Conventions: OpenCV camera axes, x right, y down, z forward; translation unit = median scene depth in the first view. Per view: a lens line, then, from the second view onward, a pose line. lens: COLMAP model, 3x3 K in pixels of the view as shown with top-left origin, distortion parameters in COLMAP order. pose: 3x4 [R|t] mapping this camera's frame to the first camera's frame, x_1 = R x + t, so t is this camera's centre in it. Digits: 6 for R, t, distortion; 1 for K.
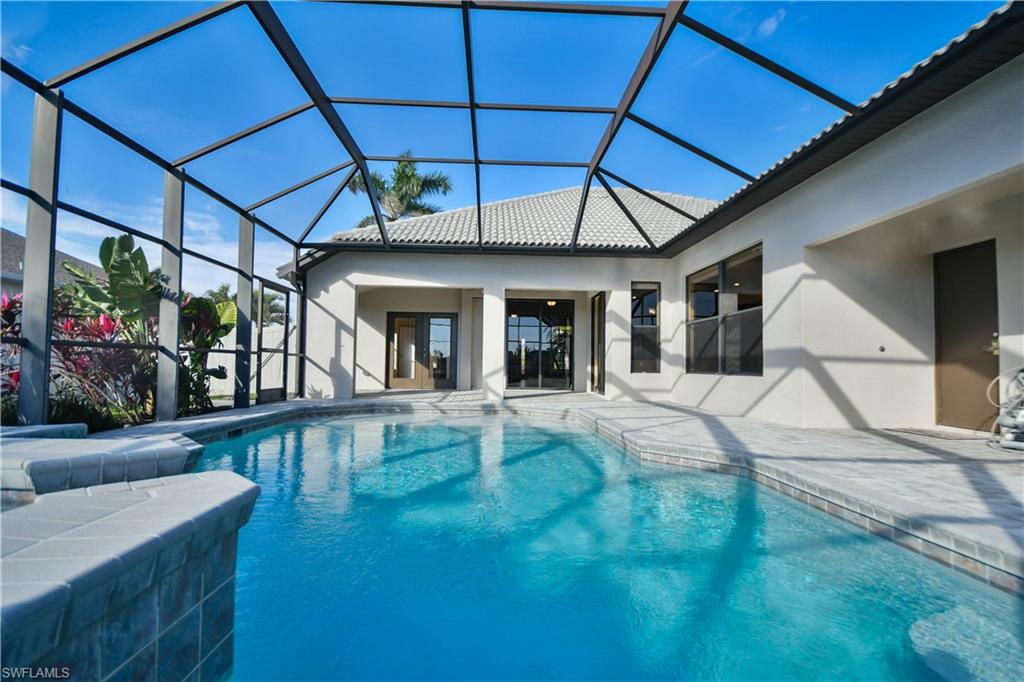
lens RADIAL K [[456.3, 0, 515.4], [0, 456.3, 345.2], [0, 0, 1]] dist [-0.001186, -0.000079]
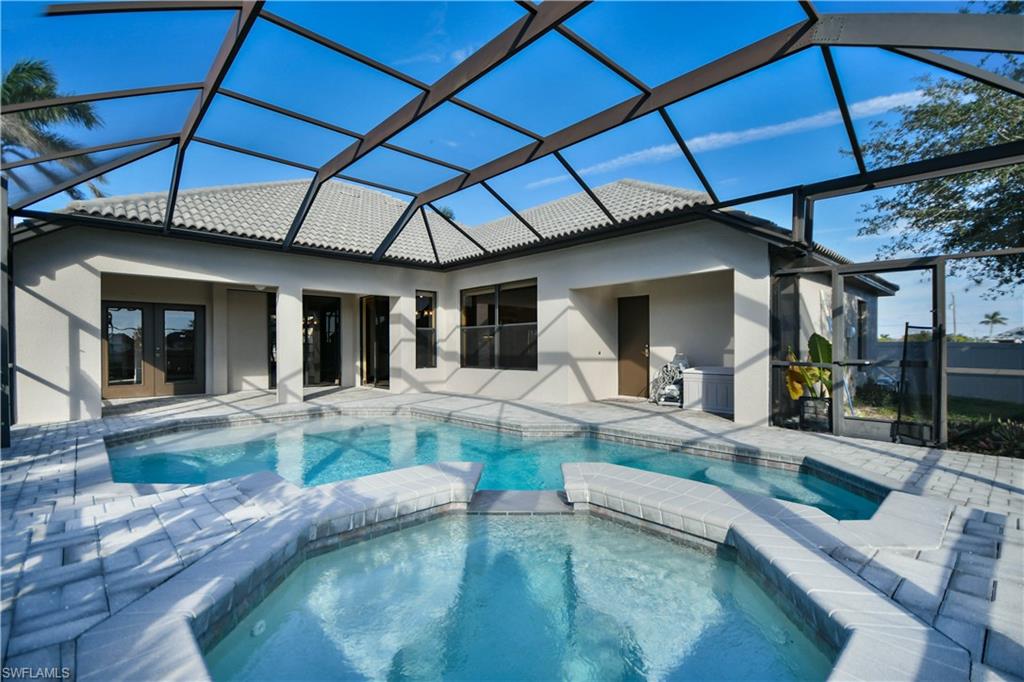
lens RADIAL K [[456.3, 0, 515.4], [0, 456.3, 345.2], [0, 0, 1]] dist [-0.001186, -0.000079]
pose [[0.763117, -0.010860, 0.646170, -0.375720], [-0.014189, 0.999336, 0.033553, -0.051406], [-0.646105, -0.034773, 0.762456, -0.057687]]
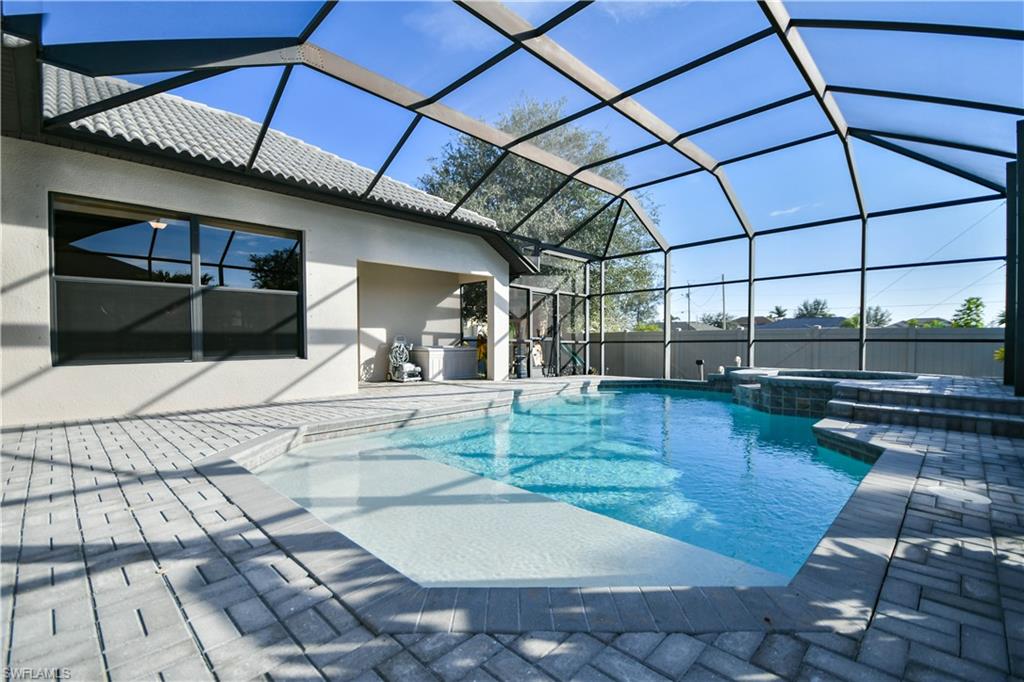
lens RADIAL K [[456.3, 0, 515.4], [0, 456.3, 345.2], [0, 0, 1]] dist [-0.001186, -0.000079]
pose [[-0.677324, -0.008204, 0.735639, -0.483039], [-0.029021, 0.999457, -0.015575, 0.035949], [-0.735112, -0.031899, -0.677195, 1.125313]]
